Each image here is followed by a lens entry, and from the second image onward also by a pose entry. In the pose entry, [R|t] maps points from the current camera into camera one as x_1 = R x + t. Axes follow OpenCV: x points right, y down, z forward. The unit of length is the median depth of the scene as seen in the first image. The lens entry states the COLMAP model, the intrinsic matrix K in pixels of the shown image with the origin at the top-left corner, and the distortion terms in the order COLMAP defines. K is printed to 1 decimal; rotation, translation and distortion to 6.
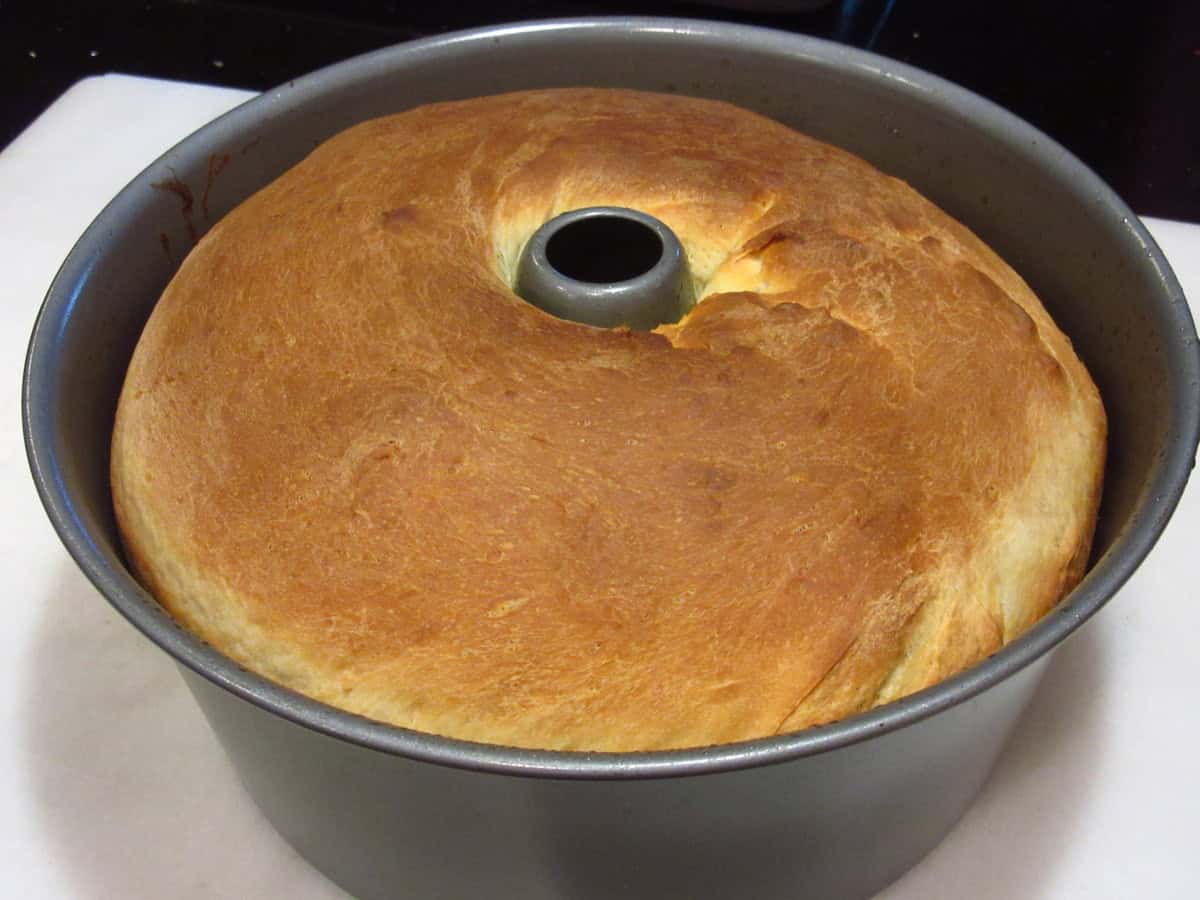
lens RADIAL K [[1483.3, 0, 603.7], [0, 1483.3, 450.3], [0, 0, 1]] dist [-0.094534, 0.000000]
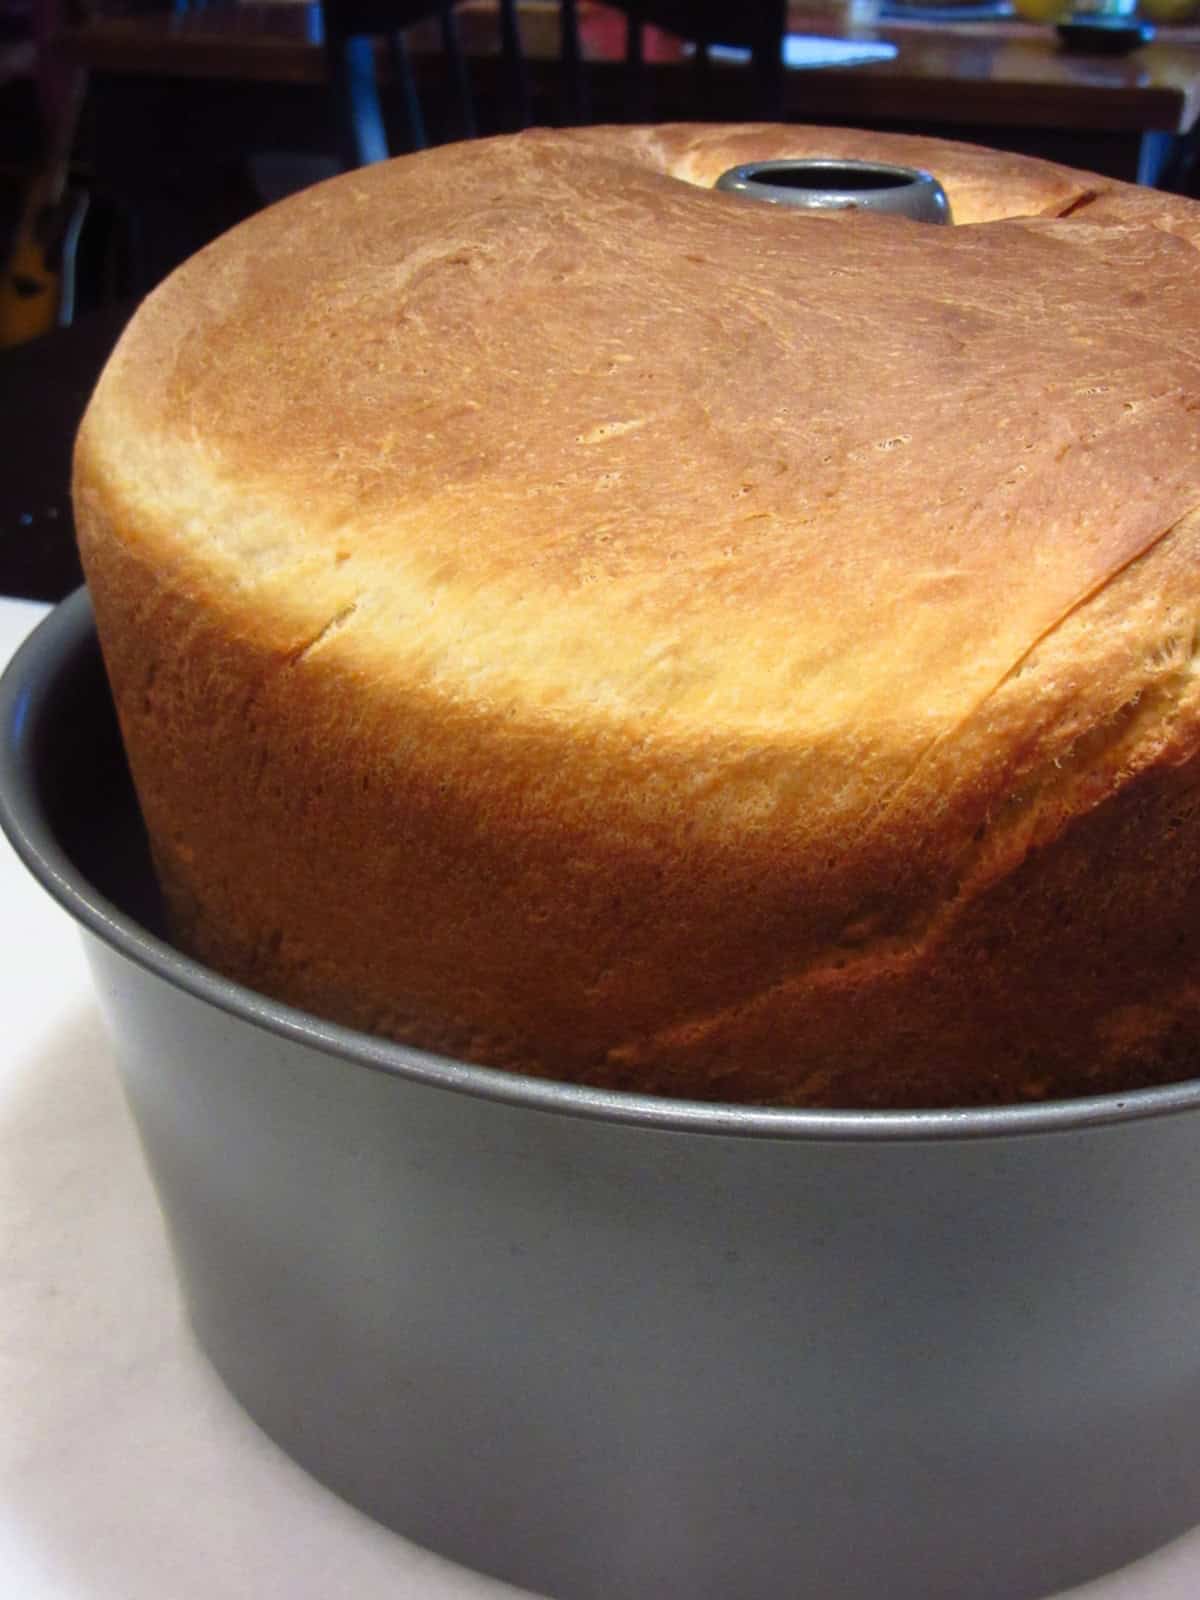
lens RADIAL K [[1977.7, 0, 595.8], [0, 1977.7, 799.2], [0, 0, 1]] dist [-0.094534, 0.000000]
pose [[0.983380, 0.106388, -0.147122, 0.068799], [-0.143329, 0.952307, -0.269386, 0.476505], [0.111446, 0.285996, 0.951728, 0.240068]]
